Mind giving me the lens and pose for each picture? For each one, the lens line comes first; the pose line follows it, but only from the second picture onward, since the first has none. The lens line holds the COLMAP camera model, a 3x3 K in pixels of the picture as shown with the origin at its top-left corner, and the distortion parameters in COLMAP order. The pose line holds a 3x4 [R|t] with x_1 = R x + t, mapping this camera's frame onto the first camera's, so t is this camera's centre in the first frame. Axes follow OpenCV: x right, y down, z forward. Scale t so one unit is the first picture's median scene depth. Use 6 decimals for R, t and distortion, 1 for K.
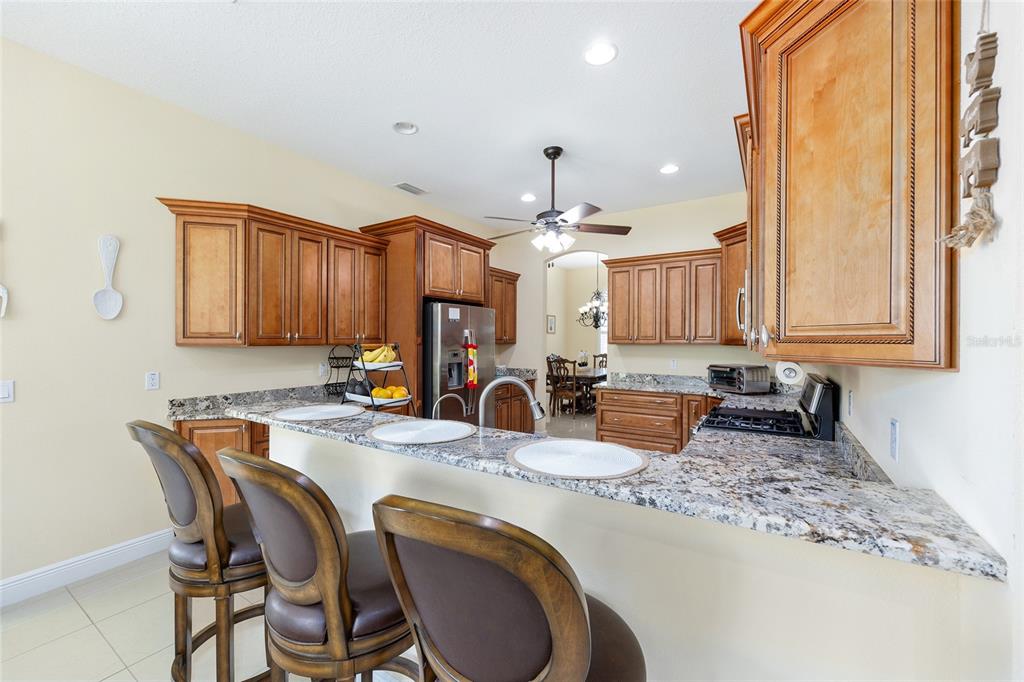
lens RADIAL K [[409.7, 0, 514.1], [0, 409.7, 338.8], [0, 0, 1]] dist [-0.004840, 0.001611]
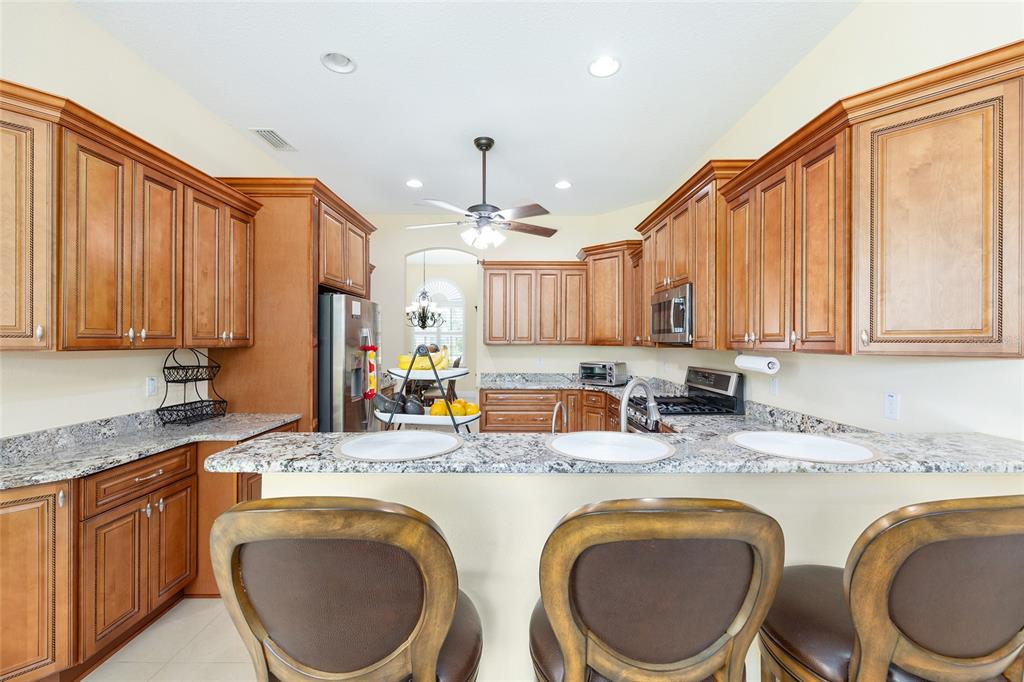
lens RADIAL K [[409.7, 0, 513.7], [0, 409.7, 340.8], [0, 0, 1]] dist [-0.004840, 0.001611]
pose [[0.840858, 0.000479, 0.541255, -0.368059], [-0.001614, 0.999997, 0.001624, 0.001470], [-0.541253, -0.002239, 0.840857, 0.164520]]
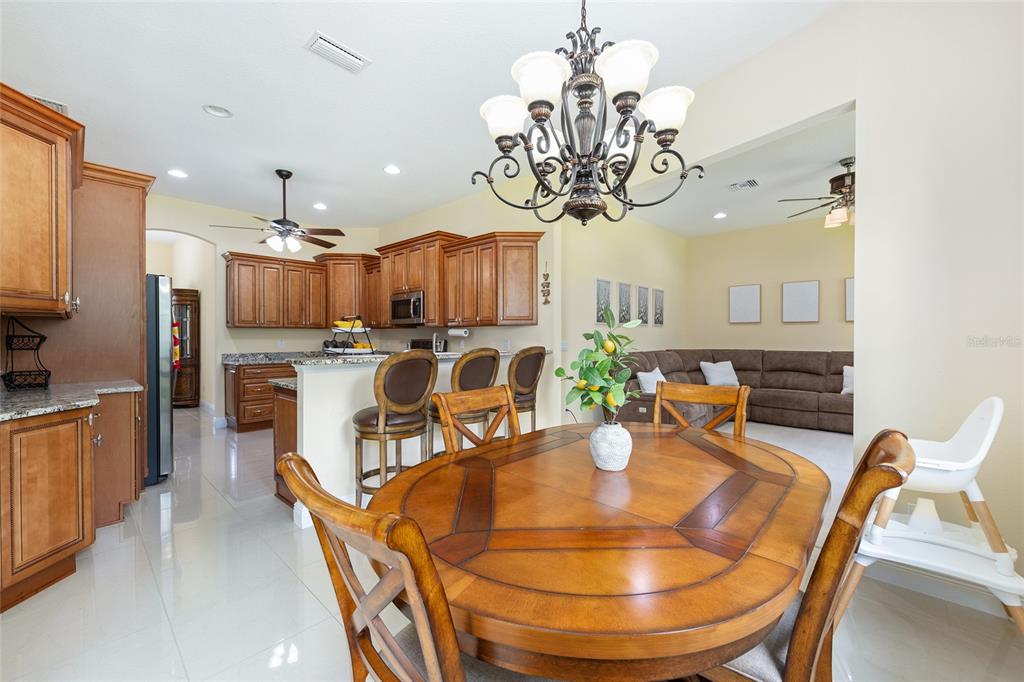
lens RADIAL K [[409.7, 0, 513.1], [0, 409.7, 338.8], [0, 0, 1]] dist [-0.004840, 0.001611]
pose [[0.178587, -0.007910, 0.983892, -1.056577], [0.000553, 0.999968, 0.007939, 0.051208], [-0.983924, -0.000874, 0.178586, 0.068800]]
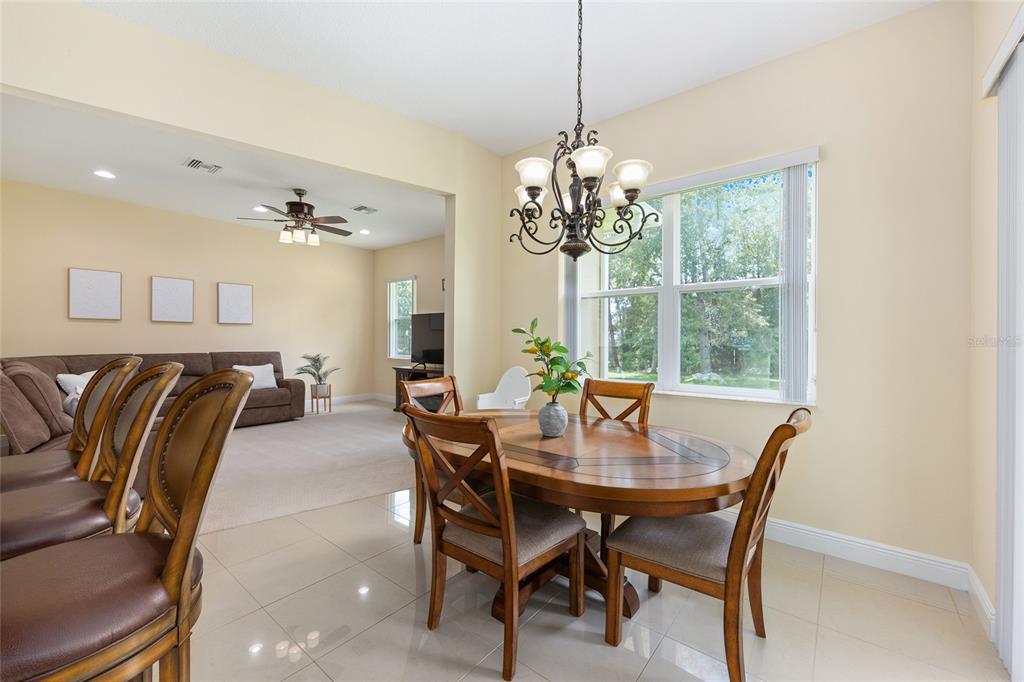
lens RADIAL K [[409.7, 0, 515.5], [0, 409.7, 340.1], [0, 0, 1]] dist [-0.004840, 0.001611]
pose [[-0.994571, -0.008952, 0.103675, -0.599495], [-0.008669, 0.999957, 0.003180, 0.048775], [-0.103699, 0.002264, -0.994606, 0.668556]]
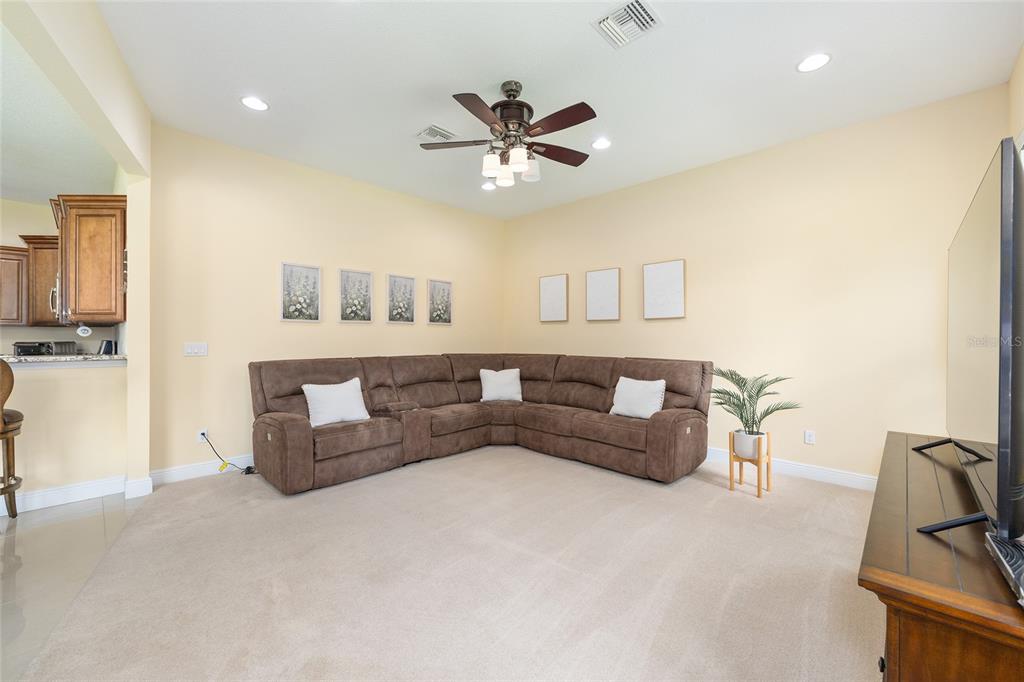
lens RADIAL K [[409.7, 0, 514.7], [0, 409.7, 341.2], [0, 0, 1]] dist [-0.004840, 0.001611]
pose [[0.197952, -0.010777, 0.980152, -0.519721], [-0.003854, 0.999923, 0.011773, 0.049710], [-0.980204, -0.006108, 0.197895, -0.865040]]
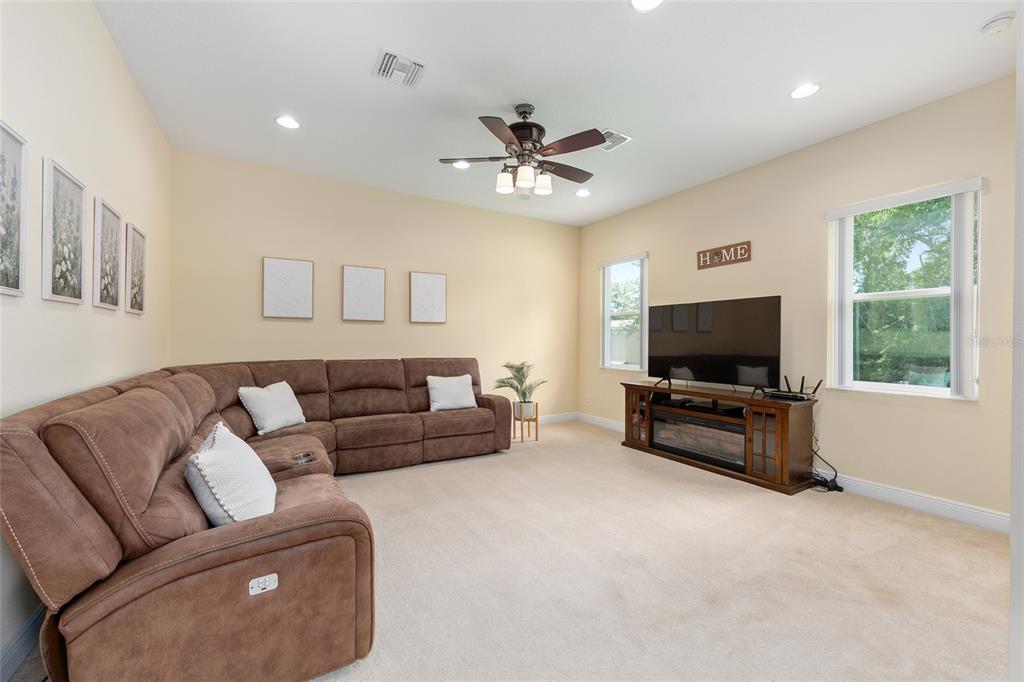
lens RADIAL K [[409.7, 0, 514.1], [0, 409.7, 341.6], [0, 0, 1]] dist [-0.004840, 0.001611]
pose [[-0.893625, -0.009463, 0.448715, -0.083106], [-0.008848, 0.999955, 0.003468, 0.052447], [-0.448727, -0.000872, -0.893668, 0.137695]]
